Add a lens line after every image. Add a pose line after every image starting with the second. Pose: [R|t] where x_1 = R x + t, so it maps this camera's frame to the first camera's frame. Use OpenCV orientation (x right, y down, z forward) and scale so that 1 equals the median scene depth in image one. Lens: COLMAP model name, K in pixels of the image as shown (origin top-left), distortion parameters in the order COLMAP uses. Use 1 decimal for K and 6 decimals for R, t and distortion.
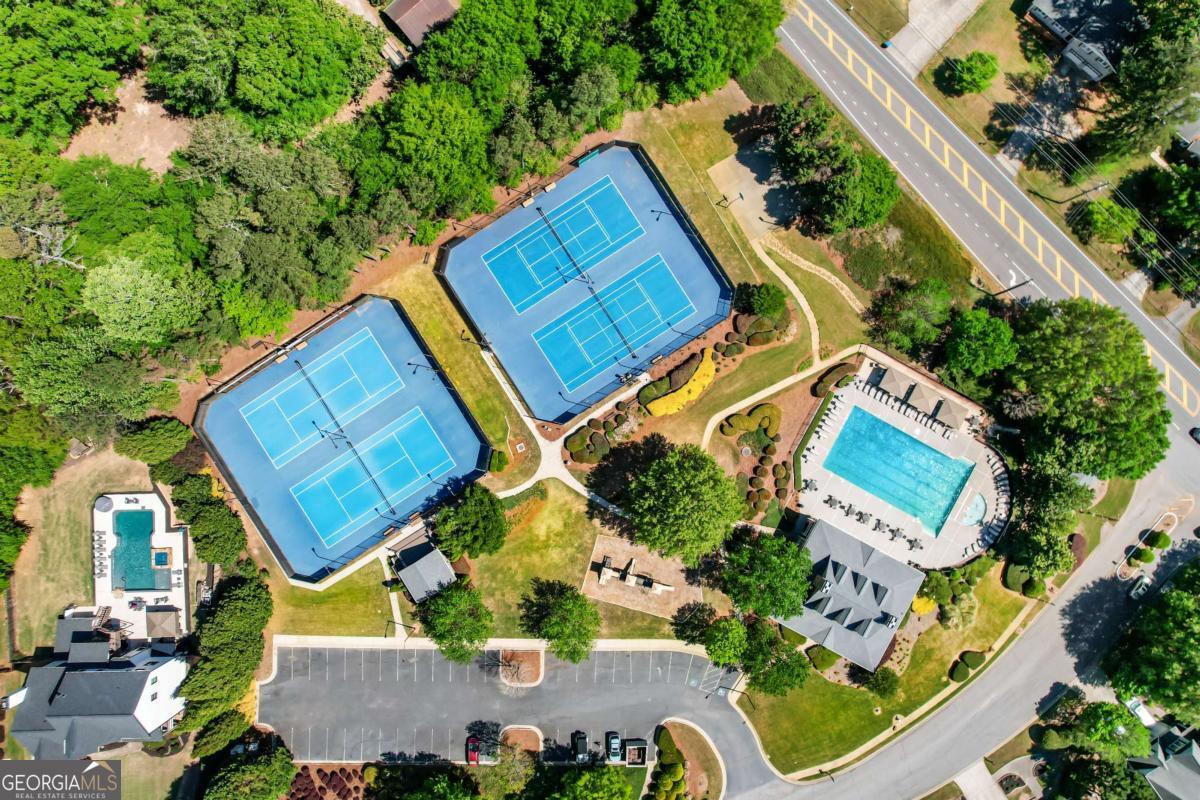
lens RADIAL K [[758.8, 0, 603.6], [0, 758.8, 402.6], [0, 0, 1]] dist [-0.072294, 0.062163]
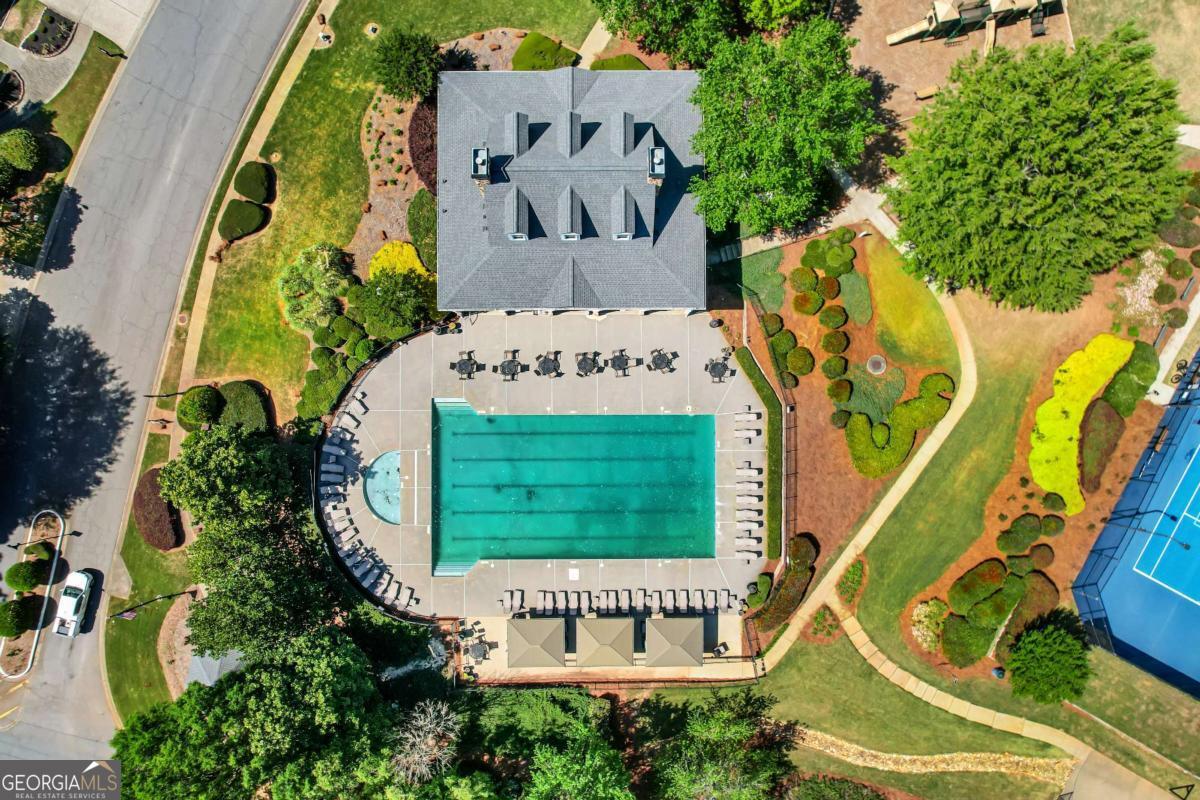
lens RADIAL K [[758.8, 0, 603.6], [0, 758.8, 402.6], [0, 0, 1]] dist [-0.072294, 0.062163]
pose [[-0.876673, 0.480142, -0.030130, 0.363904], [-0.480565, -0.876919, 0.008393, 0.122471], [-0.022392, 0.021838, 0.999511, 0.512447]]
